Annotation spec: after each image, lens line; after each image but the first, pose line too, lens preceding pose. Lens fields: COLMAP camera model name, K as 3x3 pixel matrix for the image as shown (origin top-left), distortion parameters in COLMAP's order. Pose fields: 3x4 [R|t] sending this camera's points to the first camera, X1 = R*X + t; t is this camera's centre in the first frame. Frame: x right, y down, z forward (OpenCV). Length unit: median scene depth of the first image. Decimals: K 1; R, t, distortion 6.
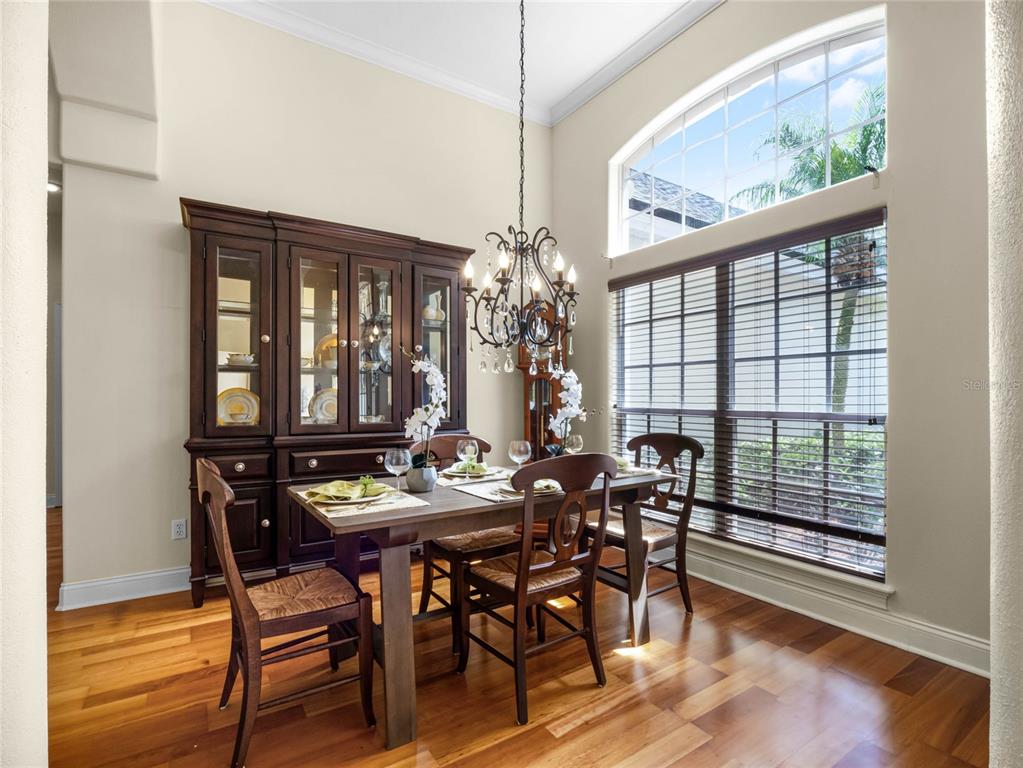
lens RADIAL K [[486.3, 0, 511.5], [0, 486.3, 384.0], [0, 0, 1]] dist [-0.017145, -0.000021]
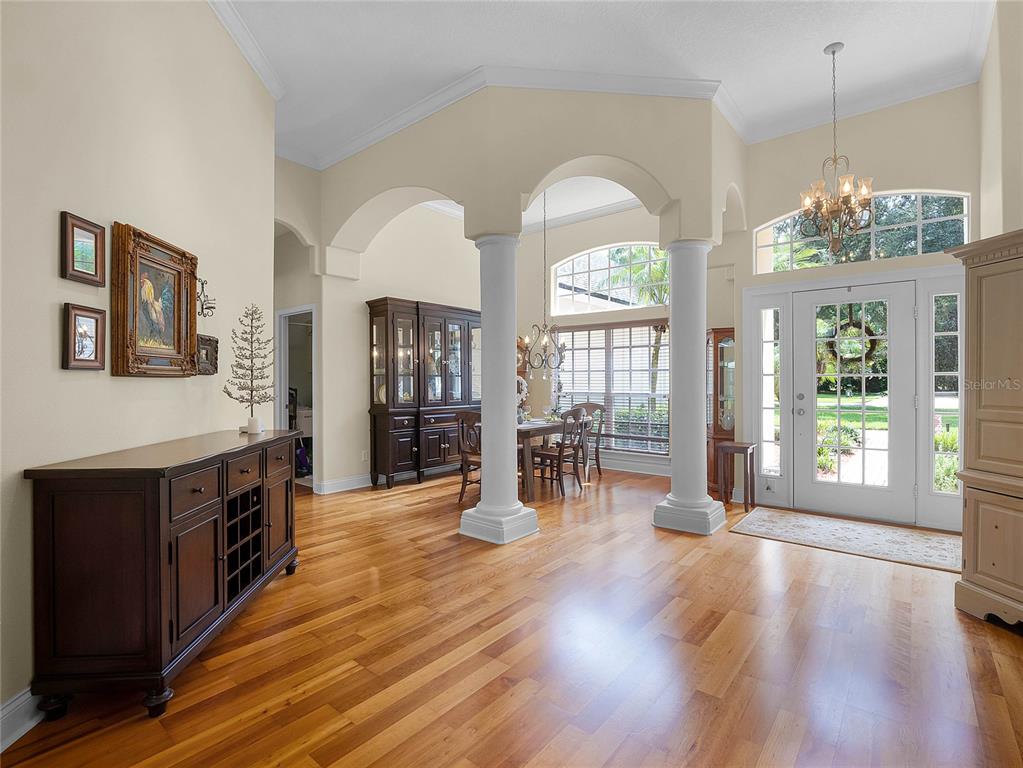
lens RADIAL K [[486.3, 0, 511.5], [0, 486.3, 384.0], [0, 0, 1]] dist [-0.017145, -0.000021]
pose [[0.943623, -0.011308, 0.330829, -0.743430], [0.004115, 0.999740, 0.022435, -0.038902], [-0.330996, -0.019809, 0.943424, -0.995790]]
